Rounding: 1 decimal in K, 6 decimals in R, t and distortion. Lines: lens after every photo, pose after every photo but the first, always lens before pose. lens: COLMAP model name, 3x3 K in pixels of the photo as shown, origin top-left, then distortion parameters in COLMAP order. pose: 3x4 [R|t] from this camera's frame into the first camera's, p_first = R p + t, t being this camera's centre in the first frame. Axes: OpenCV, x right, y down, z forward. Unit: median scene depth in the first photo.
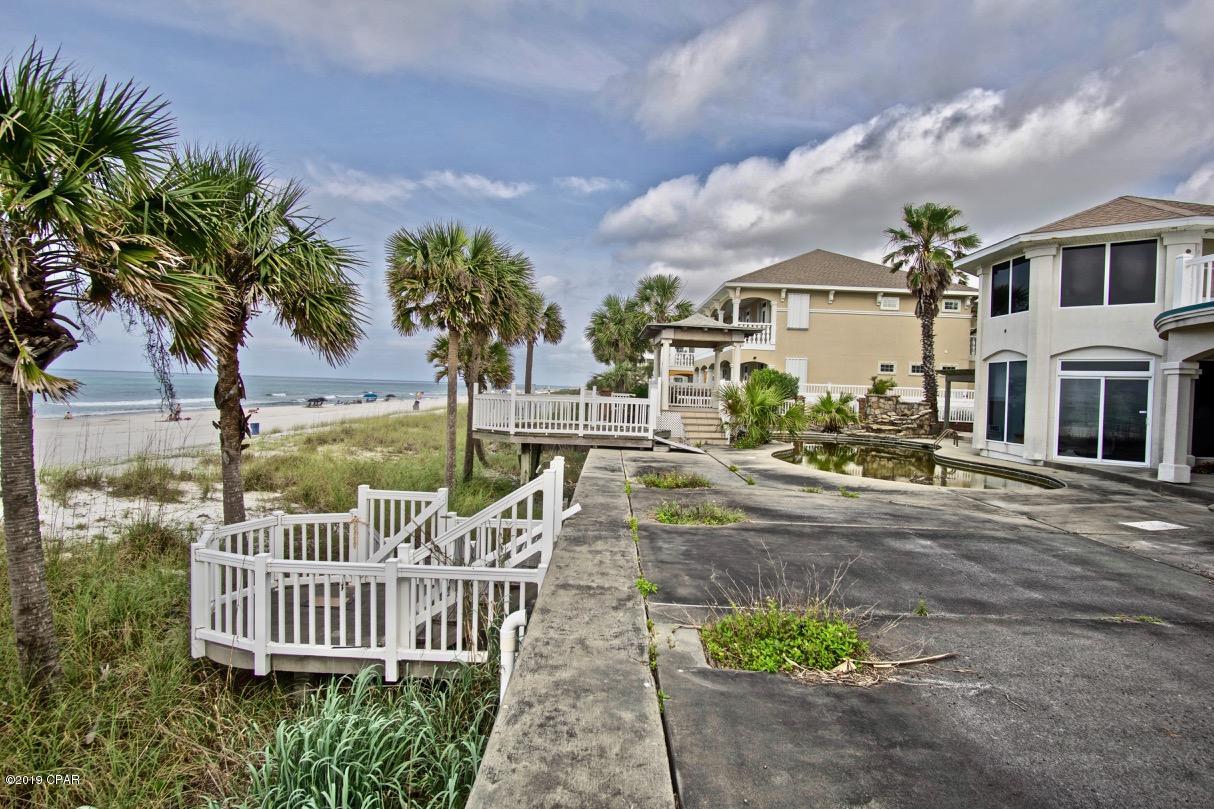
lens RADIAL K [[650.9, 0, 601.1], [0, 650.9, 395.7], [0, 0, 1]] dist [-0.034277, 0.008942]
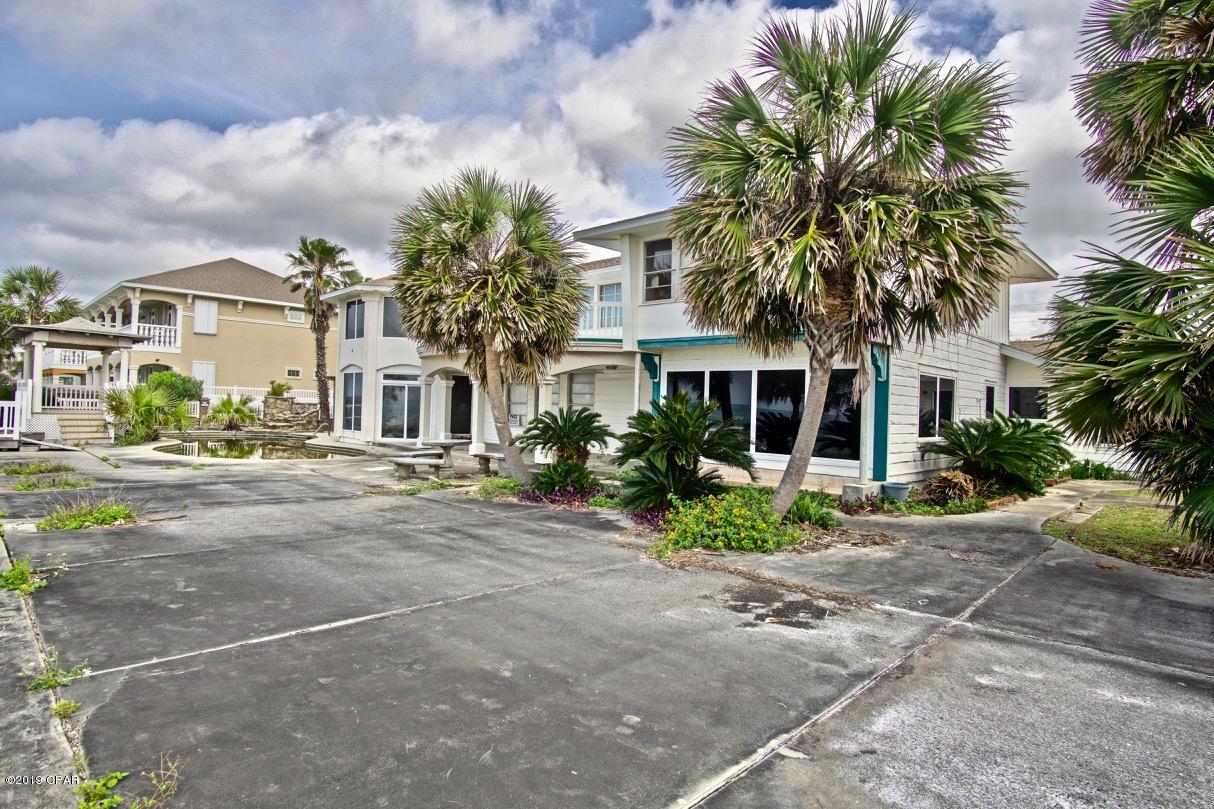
lens RADIAL K [[715.6, 0, 606.8], [0, 715.6, 395.8], [0, 0, 1]] dist [0.029918, -0.003927]
pose [[0.735939, -0.001874, 0.677045, -0.013264], [0.002978, 0.999995, -0.000469, -0.000458], [-0.677041, 0.002361, 0.735941, -0.375936]]
